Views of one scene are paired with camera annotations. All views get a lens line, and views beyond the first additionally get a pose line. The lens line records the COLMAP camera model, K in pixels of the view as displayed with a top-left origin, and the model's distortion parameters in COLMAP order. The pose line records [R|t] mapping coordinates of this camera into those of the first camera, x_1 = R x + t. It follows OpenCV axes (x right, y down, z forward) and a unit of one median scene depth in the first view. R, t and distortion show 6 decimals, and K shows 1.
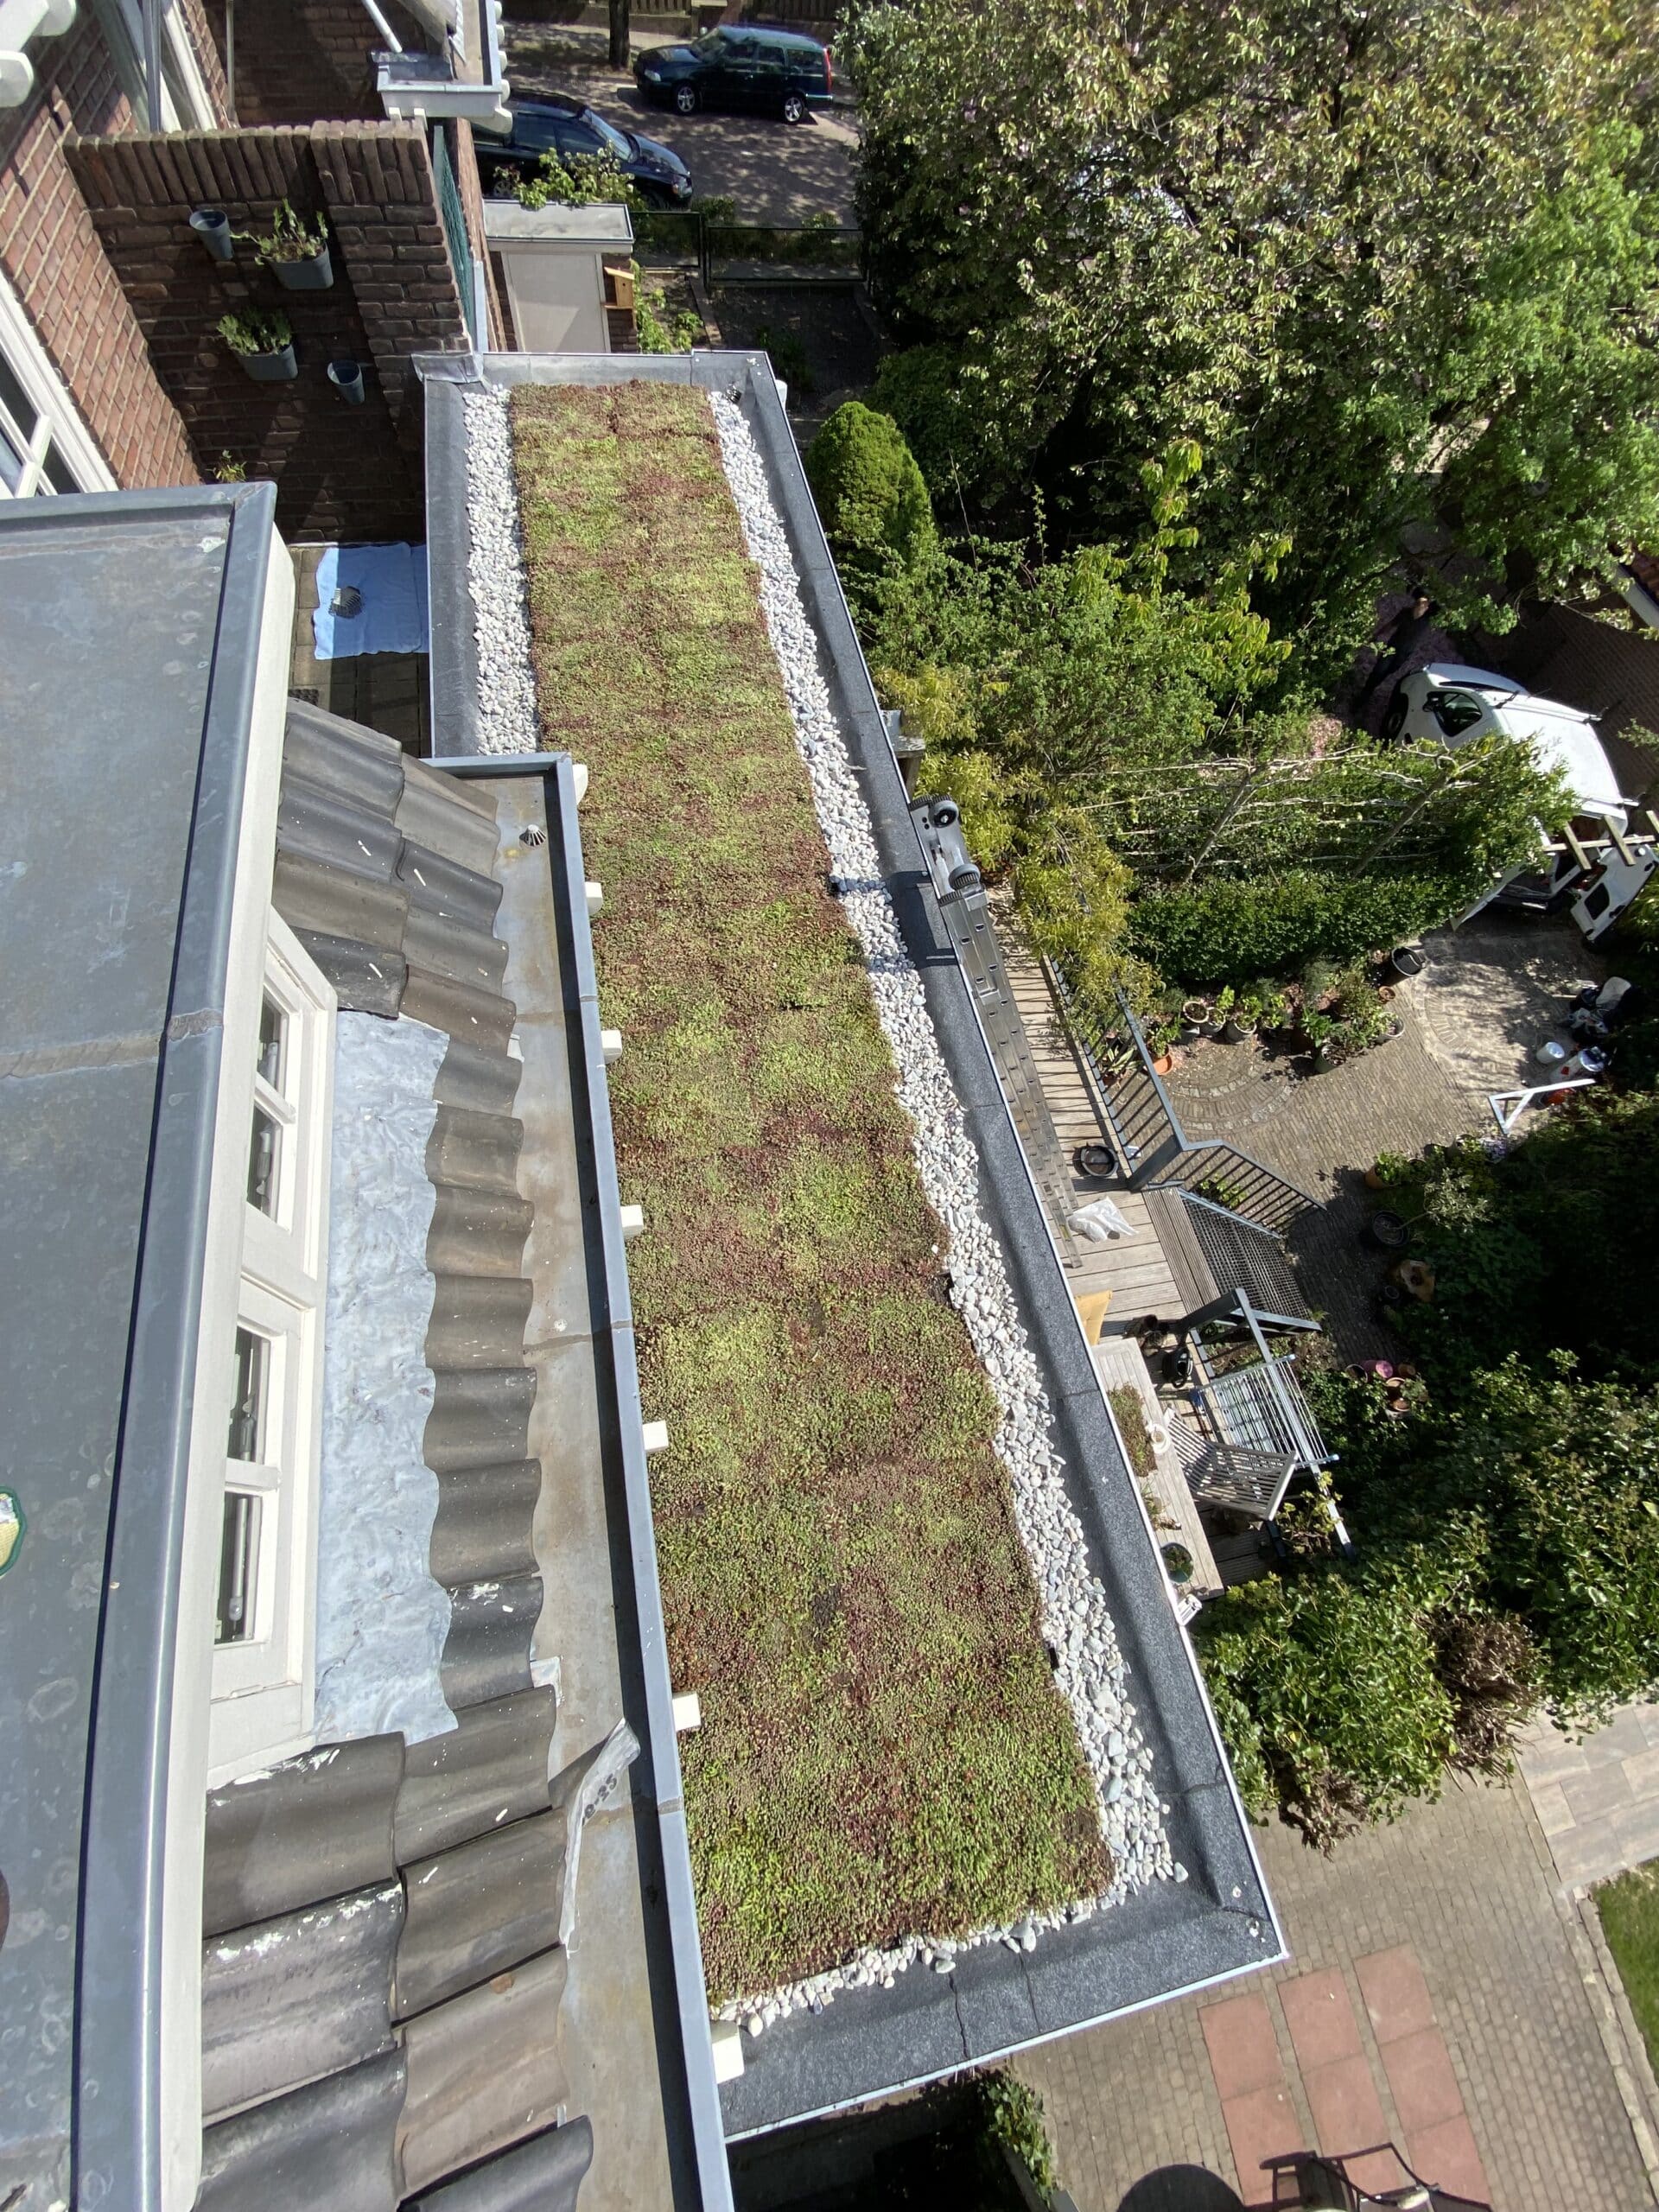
lens RADIAL K [[904.4, 0, 835.6], [0, 904.4, 1108.8], [0, 0, 1]] dist [0.016691, -0.017795]
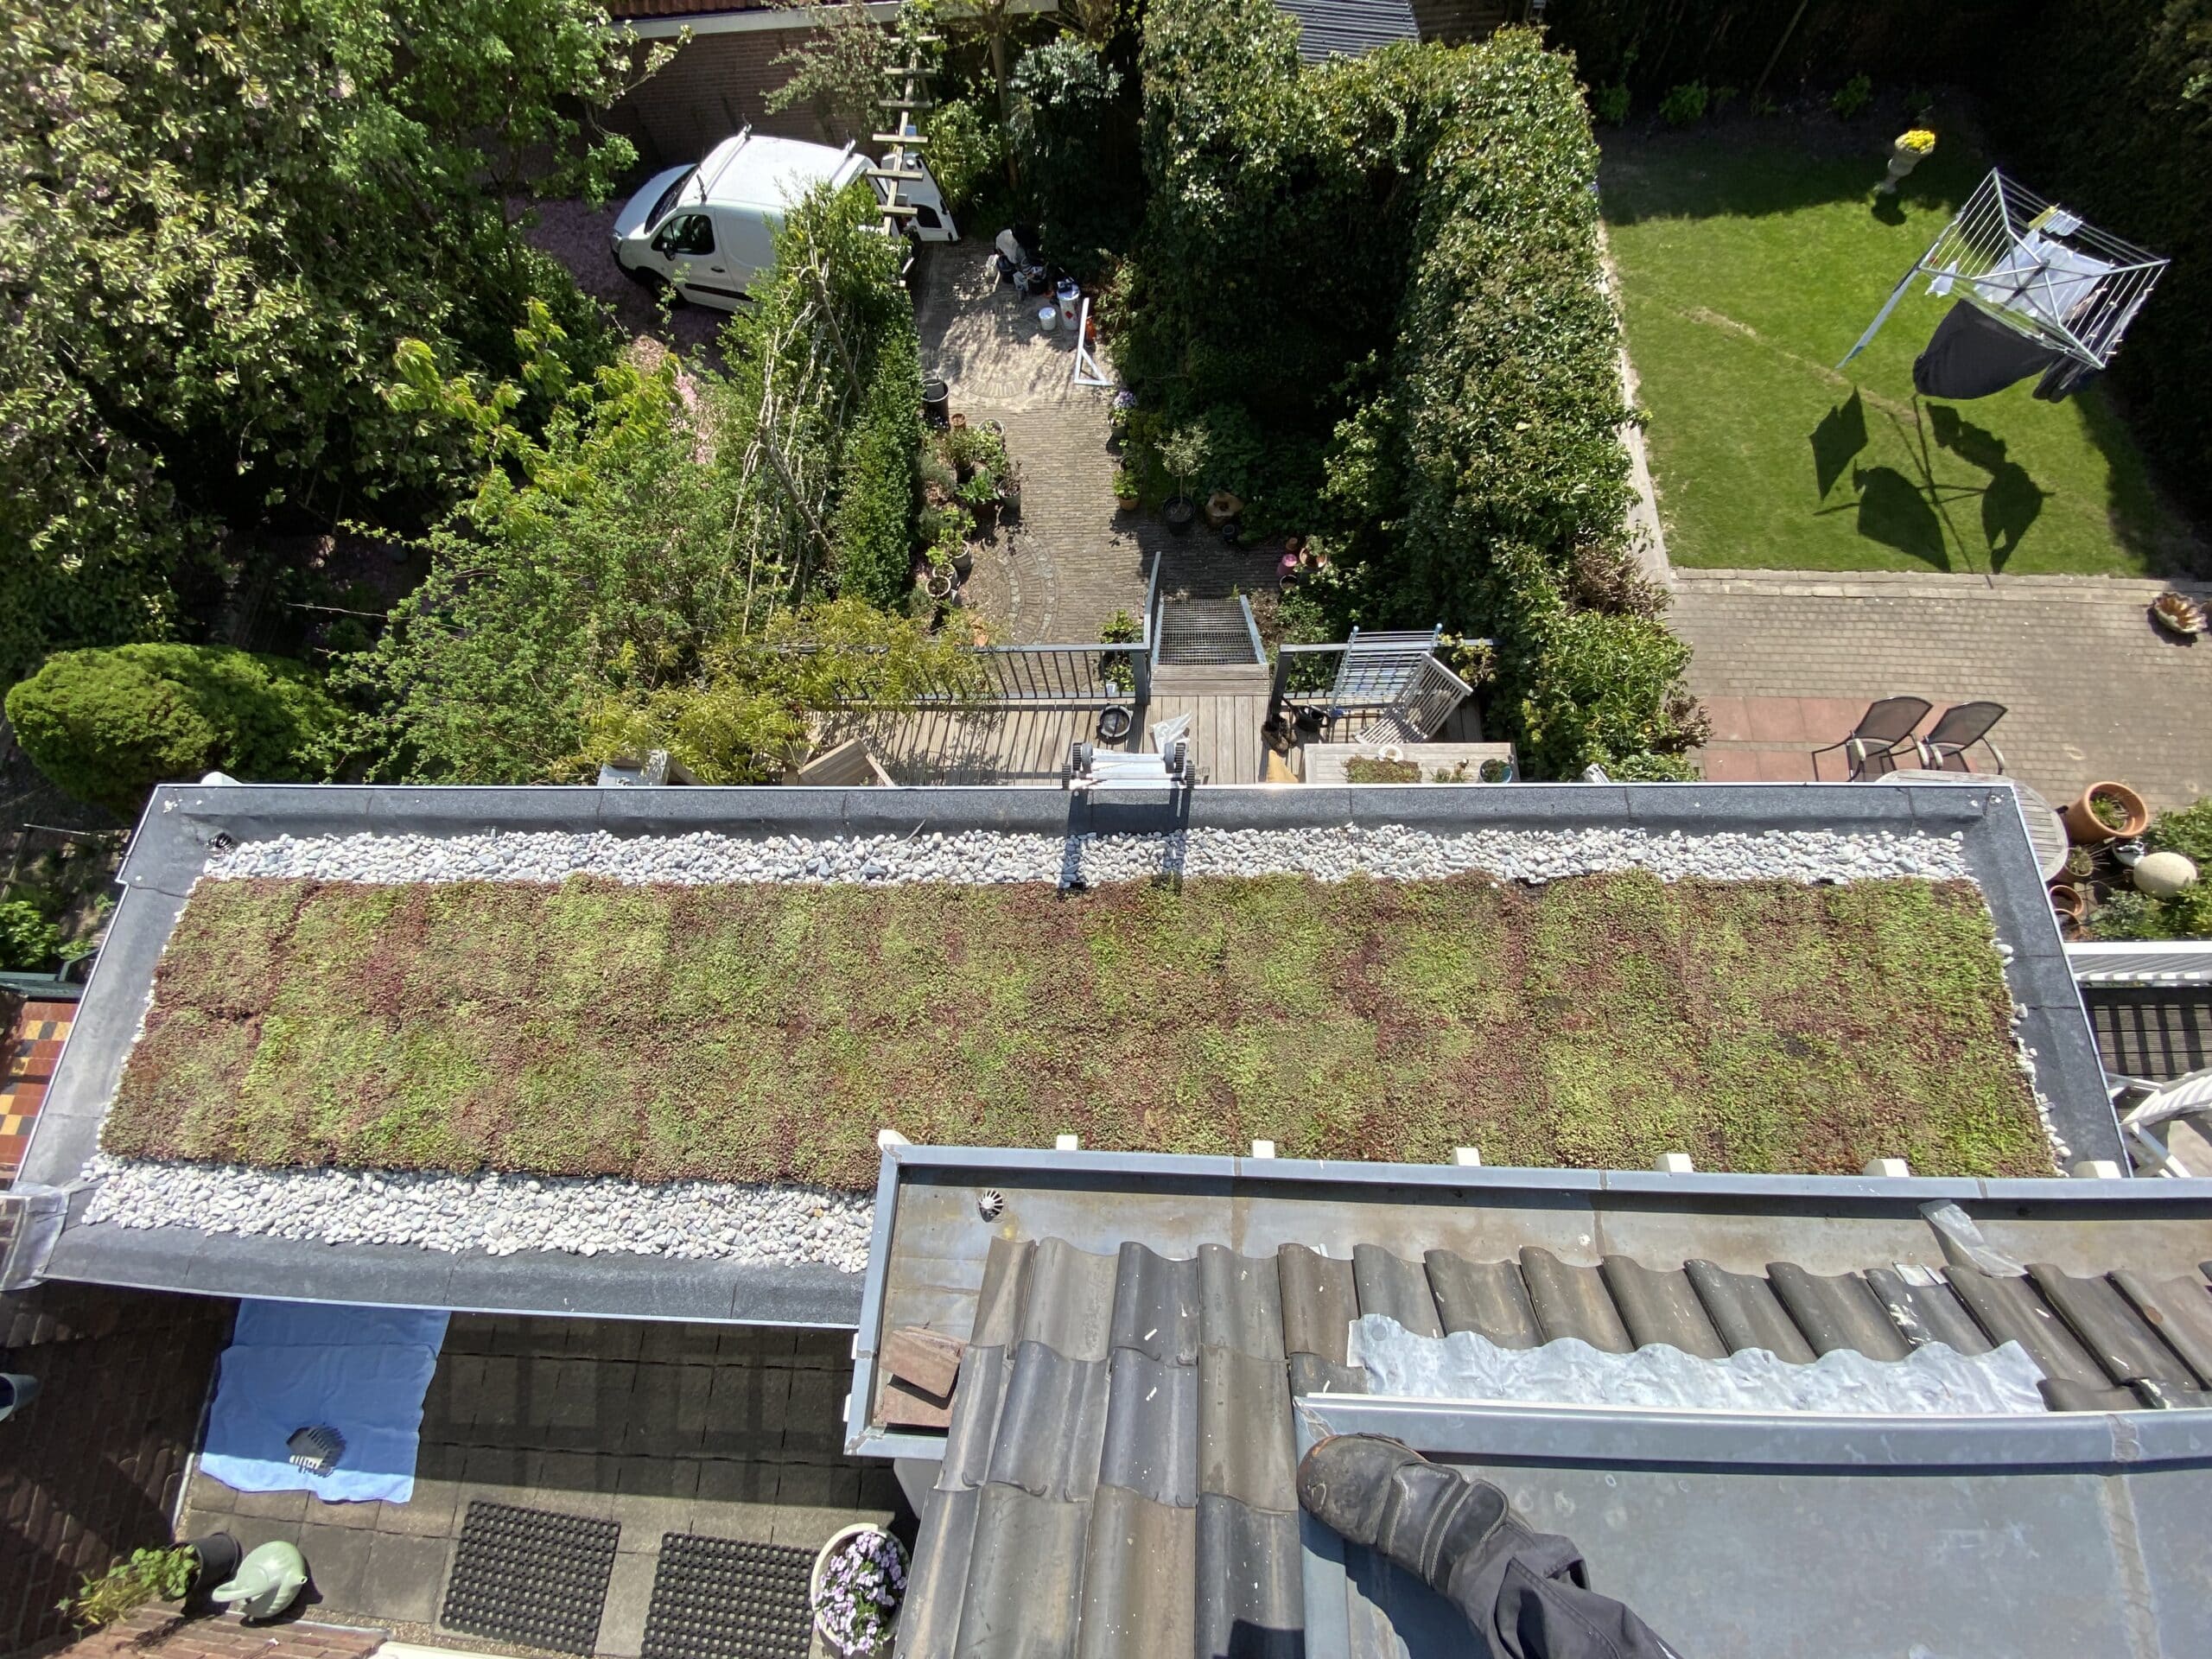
lens RADIAL K [[904.4, 0, 1113.2], [0, 904.4, 821.2], [0, 0, 1]] dist [0.016691, -0.017795]
pose [[0.224340, -0.945826, 0.234699, -0.185683], [0.905746, 0.291238, 0.307904, -0.645896], [-0.359577, 0.143503, 0.922015, 0.117789]]
